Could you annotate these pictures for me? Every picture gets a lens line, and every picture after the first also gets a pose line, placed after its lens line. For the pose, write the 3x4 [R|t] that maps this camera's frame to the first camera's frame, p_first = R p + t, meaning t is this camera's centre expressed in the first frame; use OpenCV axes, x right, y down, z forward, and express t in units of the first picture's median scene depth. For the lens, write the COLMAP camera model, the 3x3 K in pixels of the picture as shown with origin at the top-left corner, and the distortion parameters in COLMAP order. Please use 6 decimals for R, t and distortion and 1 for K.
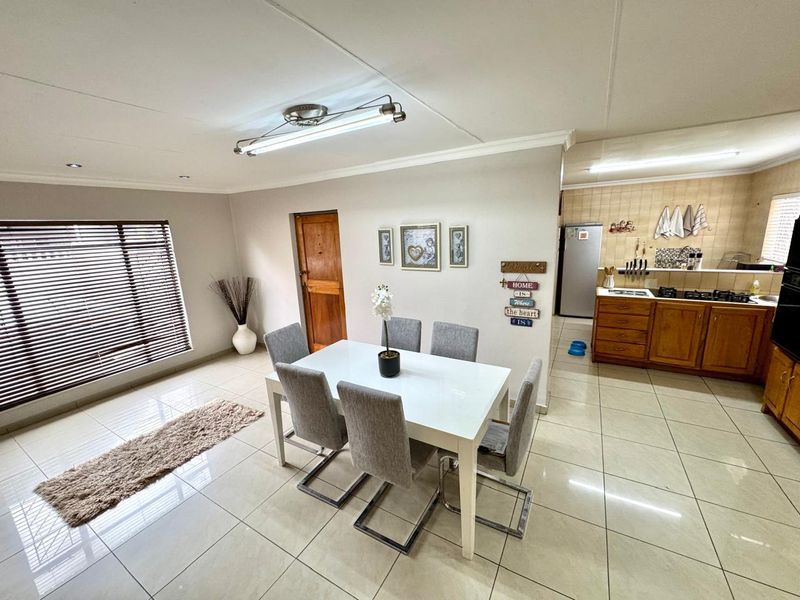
lens RADIAL K [[321.3, 0, 396.3], [0, 321.3, 297.6], [0, 0, 1]] dist [-0.002672, 0.000193]
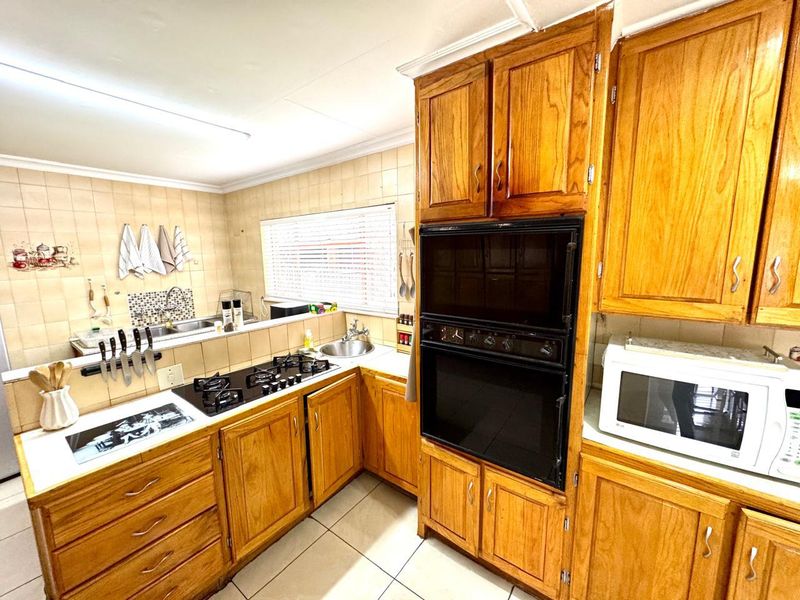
lens RADIAL K [[321.3, 0, 403.6], [0, 321.3, 299.4], [0, 0, 1]] dist [-0.002672, 0.000193]
pose [[0.110181, -0.106052, 0.988237, 0.425550], [0.217367, 0.972793, 0.080159, -0.121119], [-0.969851, 0.205979, 0.130236, 0.646821]]
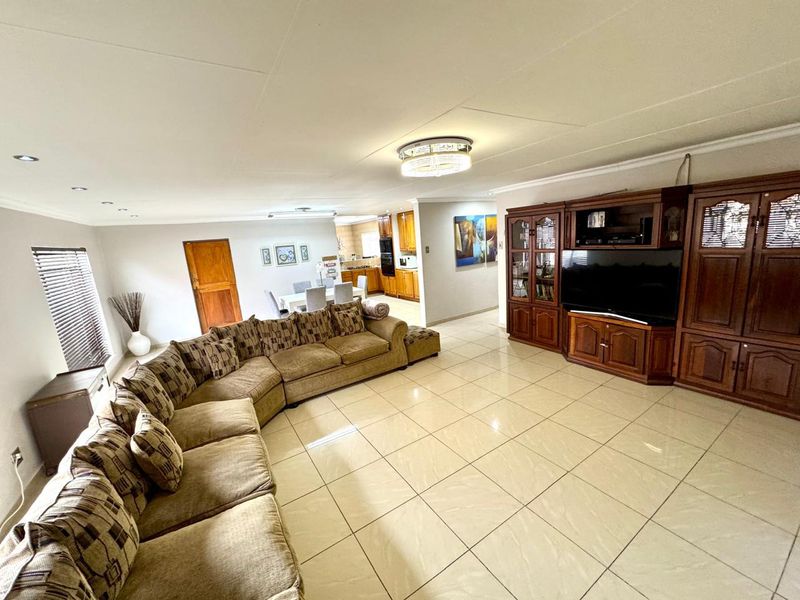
lens RADIAL K [[321.3, 0, 398.7], [0, 321.3, 300.9], [0, 0, 1]] dist [-0.002672, 0.000193]
pose [[0.464463, -0.170951, 0.868936, -1.337474], [0.244232, 0.967867, 0.059868, 0.179222], [-0.851249, 0.184416, 0.491290, -0.599525]]
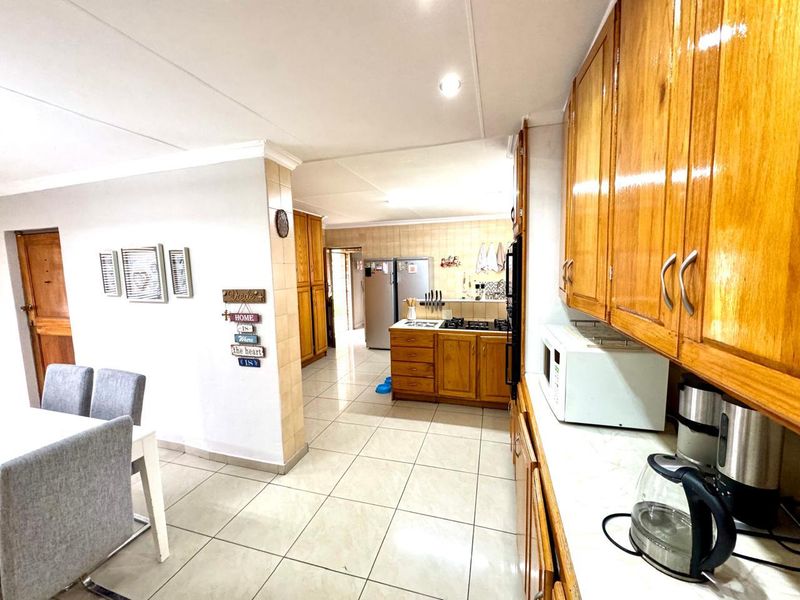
lens RADIAL K [[321.3, 0, 394.9], [0, 321.3, 298.7], [0, 0, 1]] dist [-0.002672, 0.000193]
pose [[0.971658, -0.005657, 0.236325, 0.427475], [0.032329, 0.993501, -0.109136, 0.012014], [-0.234172, 0.113683, 0.965526, 0.071636]]
